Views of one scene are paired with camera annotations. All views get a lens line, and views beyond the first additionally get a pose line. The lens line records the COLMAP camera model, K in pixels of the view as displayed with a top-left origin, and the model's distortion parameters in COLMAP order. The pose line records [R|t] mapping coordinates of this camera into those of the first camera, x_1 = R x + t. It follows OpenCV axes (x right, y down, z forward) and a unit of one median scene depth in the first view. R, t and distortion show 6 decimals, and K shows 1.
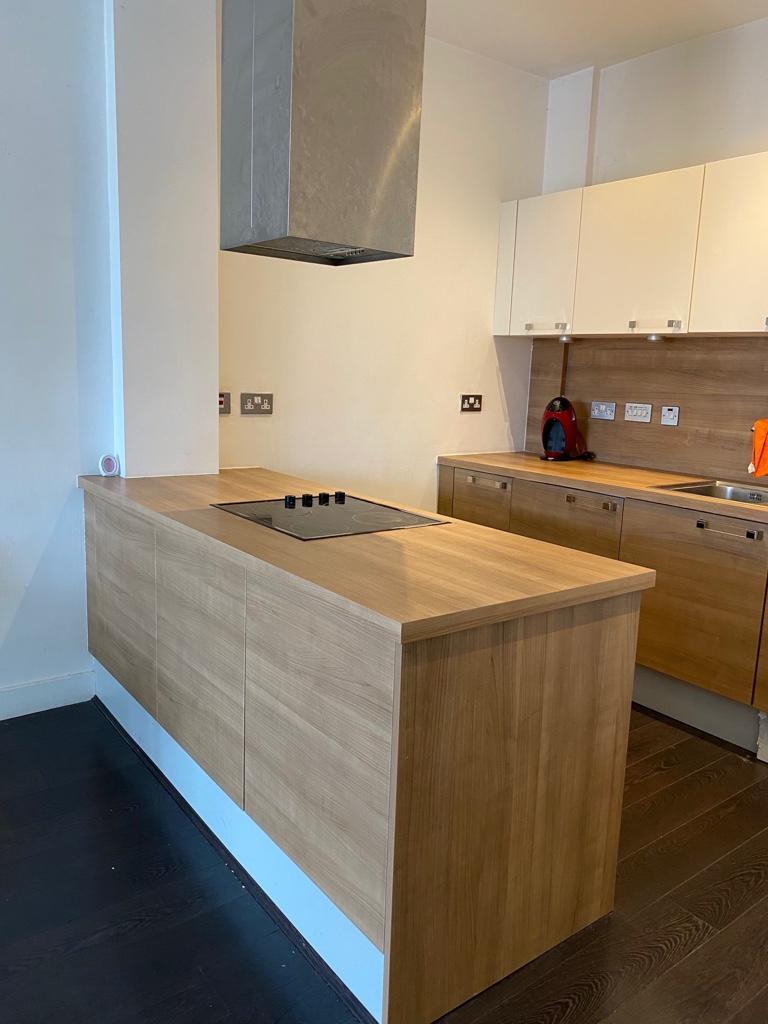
lens RADIAL K [[769.1, 0, 384.0], [0, 769.1, 512.0], [0, 0, 1]] dist [0.096915, -0.220184]
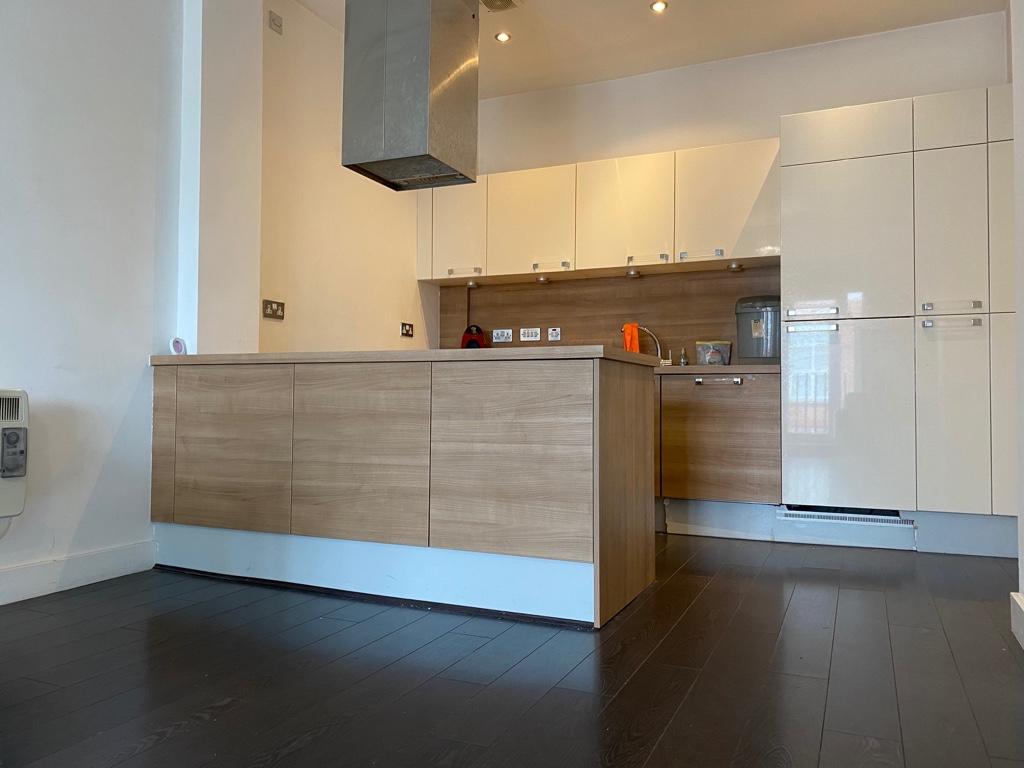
lens RADIAL K [[769.1, 0, 508.0], [0, 769.1, 388.1], [0, 0, 1]] dist [0.096915, -0.220184]
pose [[0.874982, -0.018487, 0.483802, -0.457387], [0.109804, 0.980809, -0.161109, 0.223781], [-0.471539, 0.194091, 0.860221, -0.182373]]
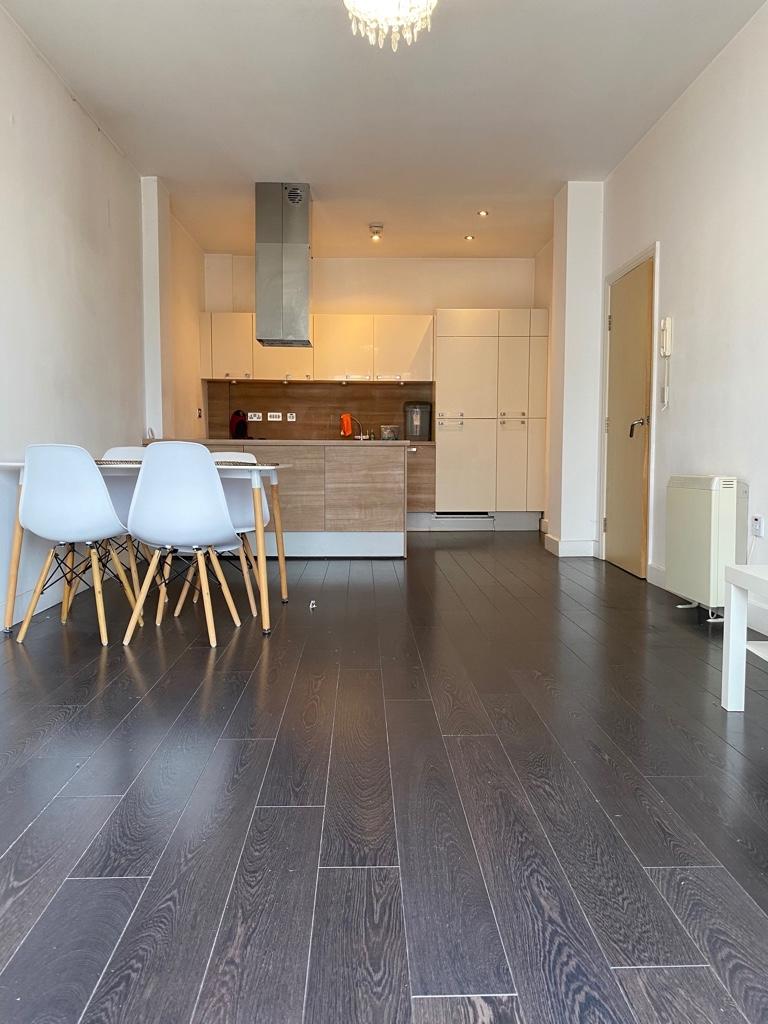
lens RADIAL K [[769.1, 0, 384.0], [0, 769.1, 512.0], [0, 0, 1]] dist [0.096915, -0.220184]
pose [[0.572242, -0.098323, 0.814169, -1.564632], [0.165343, 0.986232, 0.002891, 0.219577], [-0.803244, 0.132963, 0.580621, -0.572372]]
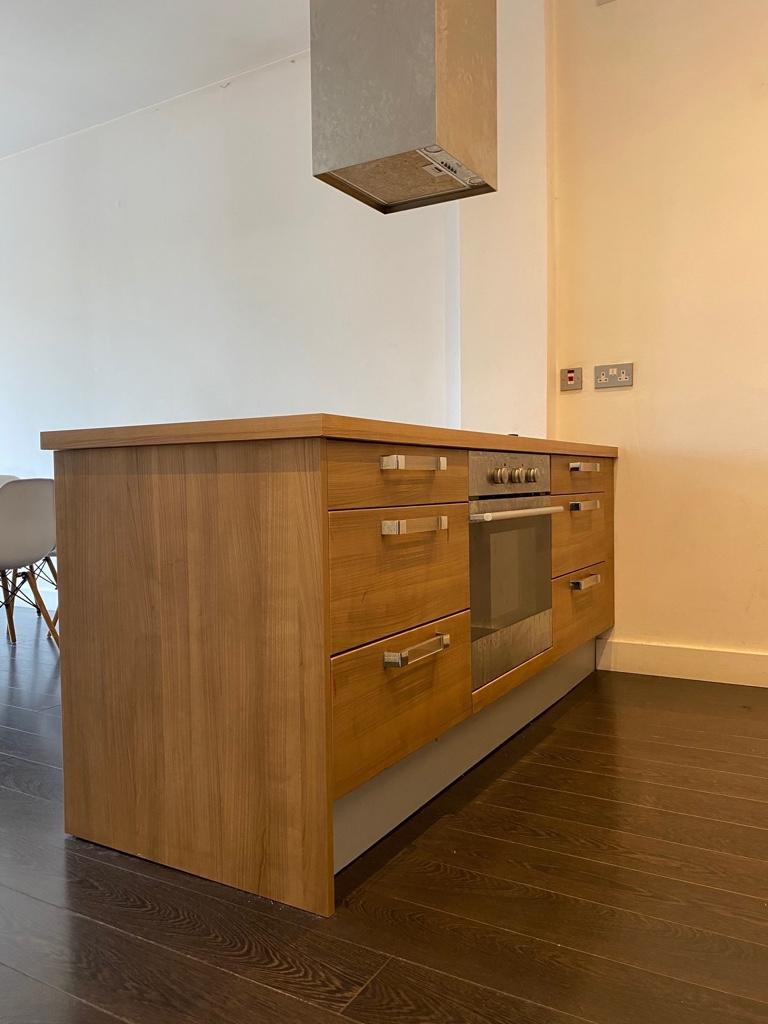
lens RADIAL K [[769.1, 0, 384.0], [0, 769.1, 512.0], [0, 0, 1]] dist [0.096915, -0.220184]
pose [[0.389964, -0.005867, -0.920812, 0.607249], [-0.136910, 0.988496, -0.064280, 0.120857], [0.910595, 0.151135, 0.384674, 0.458259]]
